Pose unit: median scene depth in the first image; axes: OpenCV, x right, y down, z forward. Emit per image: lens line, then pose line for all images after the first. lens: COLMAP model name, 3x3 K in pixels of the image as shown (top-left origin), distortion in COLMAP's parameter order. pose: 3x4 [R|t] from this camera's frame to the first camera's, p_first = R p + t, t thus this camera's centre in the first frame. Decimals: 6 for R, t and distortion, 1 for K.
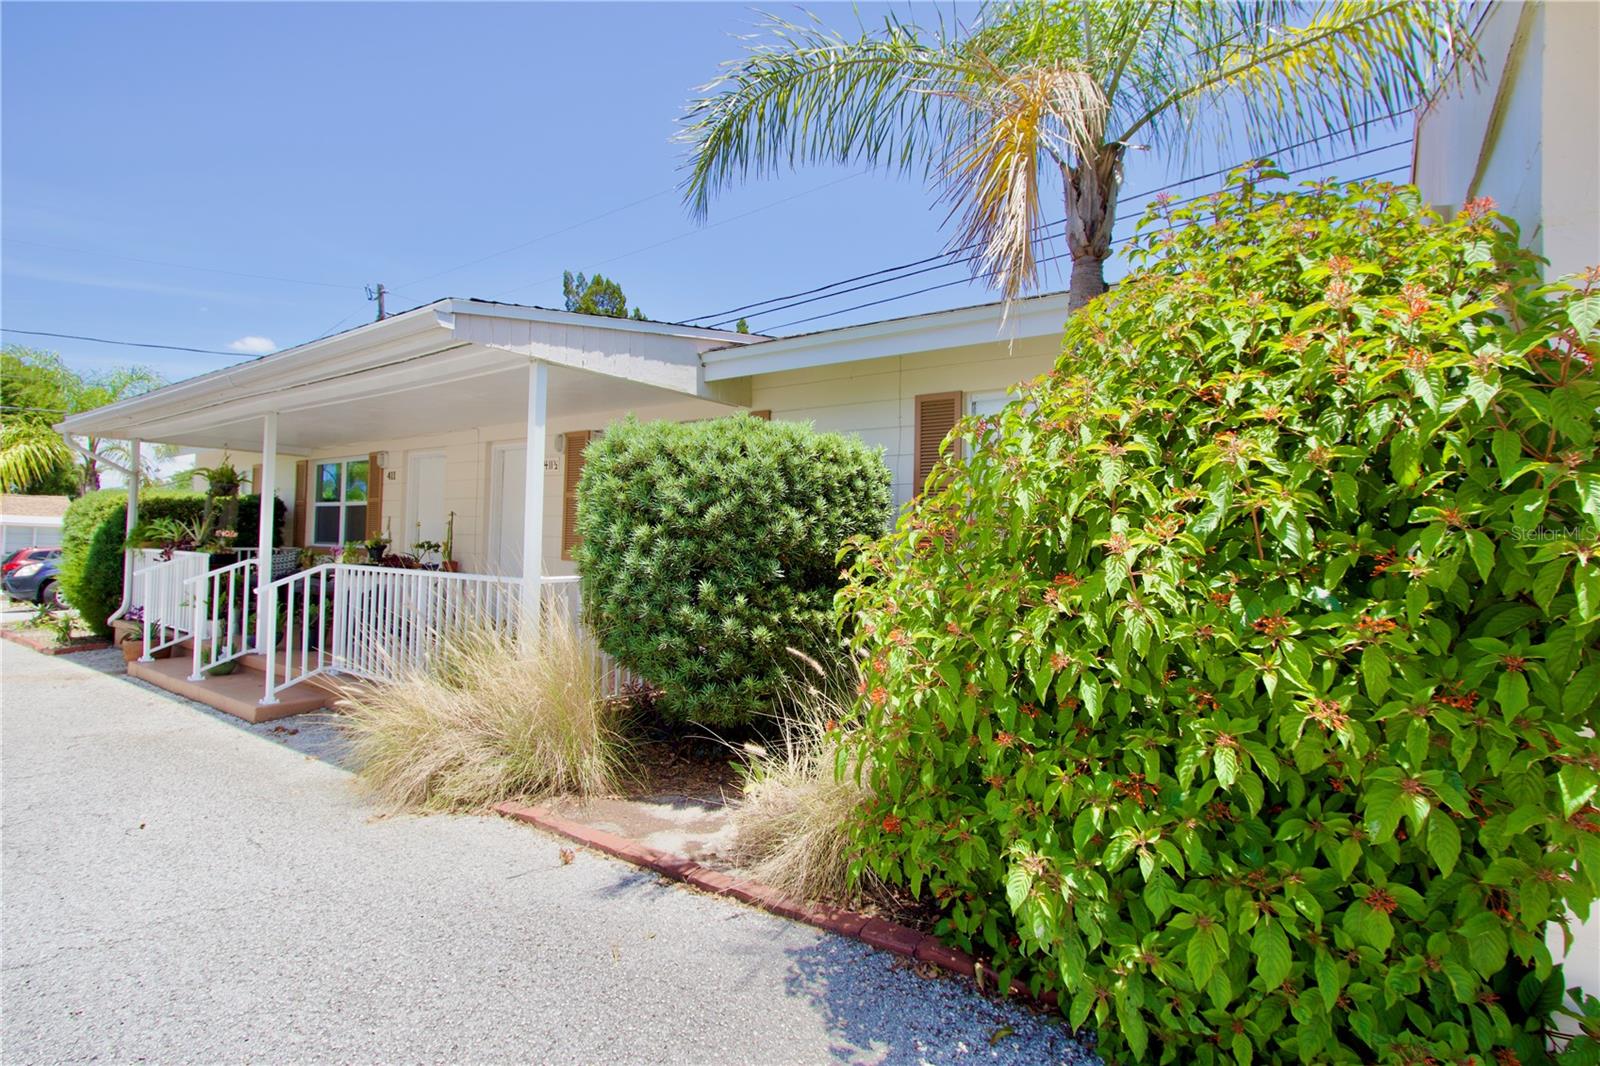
lens RADIAL K [[780.0, 0, 795.7], [0, 780.0, 525.8], [0, 0, 1]] dist [-0.018119, 0.001544]
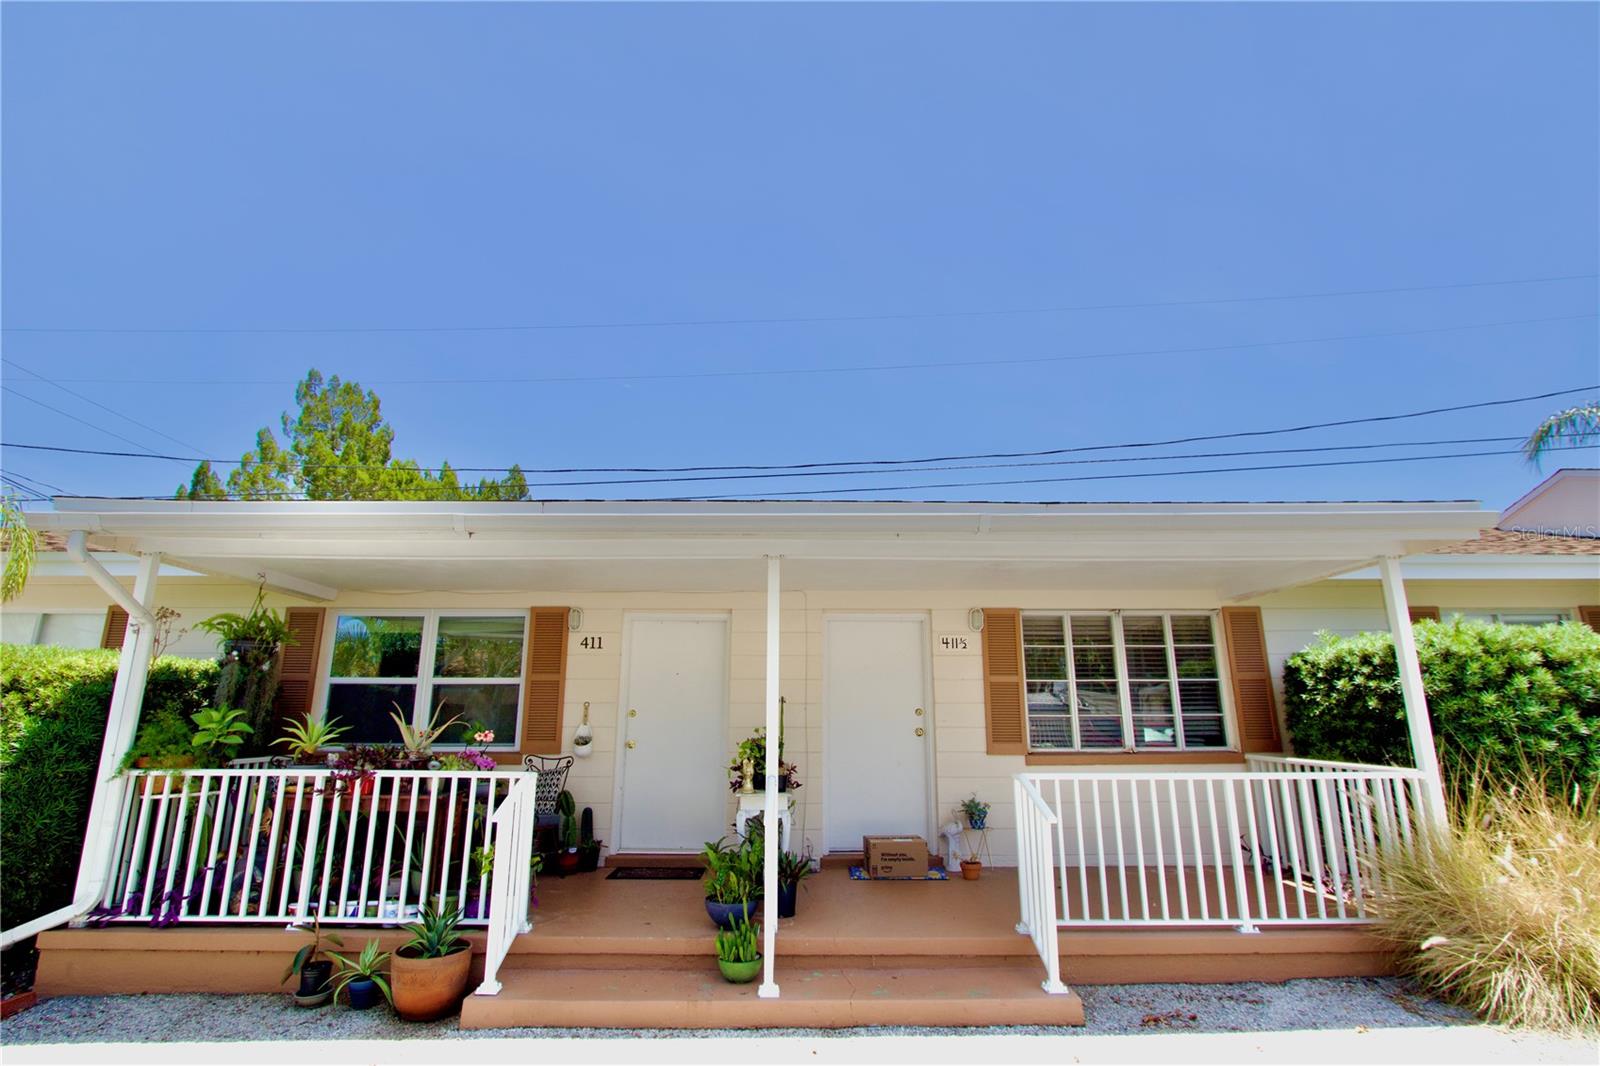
lens RADIAL K [[780.0, 0, 795.7], [0, 780.0, 525.8], [0, 0, 1]] dist [-0.018119, 0.001544]
pose [[0.810962, 0.120620, 0.572531, -0.797458], [0.012484, 0.974730, -0.223037, -0.008369], [-0.584966, 0.188022, 0.788963, 0.323760]]
